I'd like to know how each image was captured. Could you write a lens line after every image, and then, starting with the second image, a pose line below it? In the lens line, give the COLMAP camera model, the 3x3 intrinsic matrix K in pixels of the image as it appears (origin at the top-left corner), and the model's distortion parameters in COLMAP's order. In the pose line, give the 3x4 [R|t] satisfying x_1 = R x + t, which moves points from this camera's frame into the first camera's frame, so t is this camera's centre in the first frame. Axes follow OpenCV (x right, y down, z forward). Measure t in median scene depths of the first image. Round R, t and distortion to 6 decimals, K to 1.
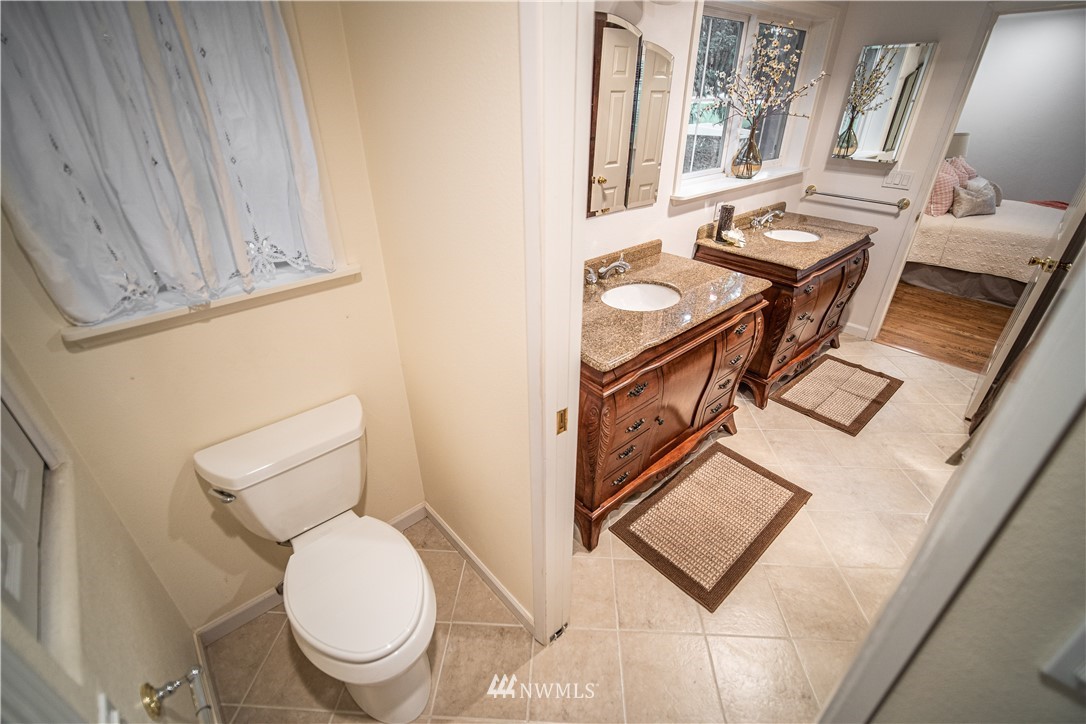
lens RADIAL K [[473.6, 0, 543.6], [0, 473.6, 360.5], [0, 0, 1]] dist [-0.000798, 0.000019]
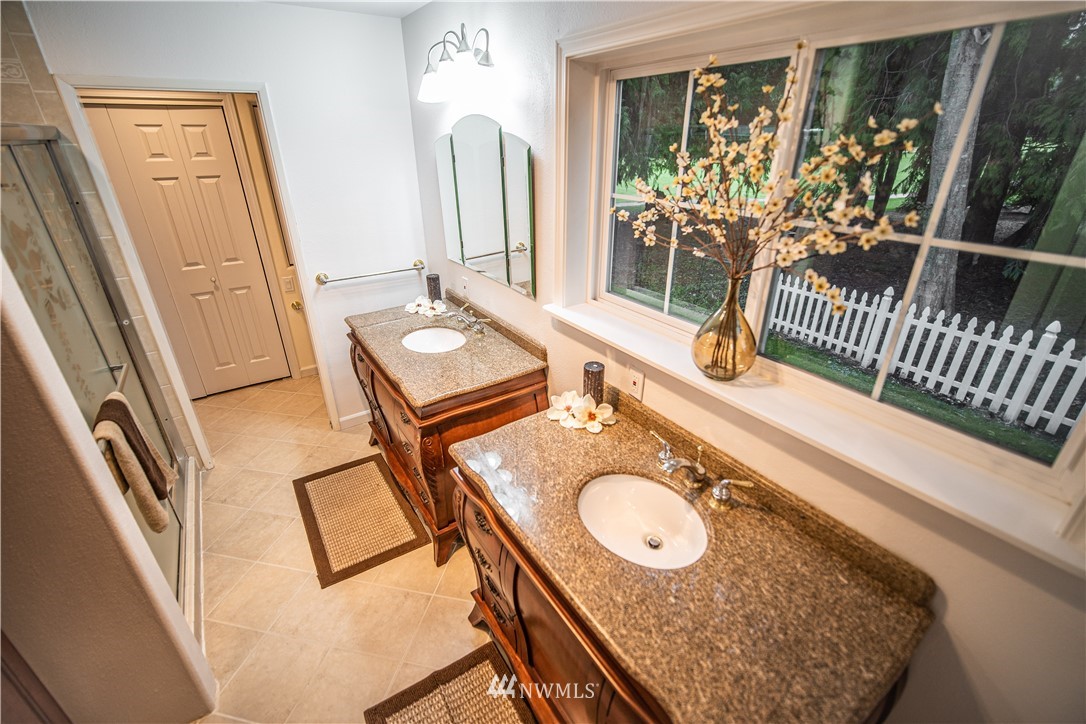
lens RADIAL K [[473.6, 0, 551.1], [0, 473.6, 362.9], [0, 0, 1]] dist [-0.000798, 0.000019]
pose [[-0.133500, 0.431277, -0.892288, 1.185486], [-0.486872, 0.755669, 0.438087, -0.714468], [0.863211, 0.492914, 0.109095, 1.093655]]
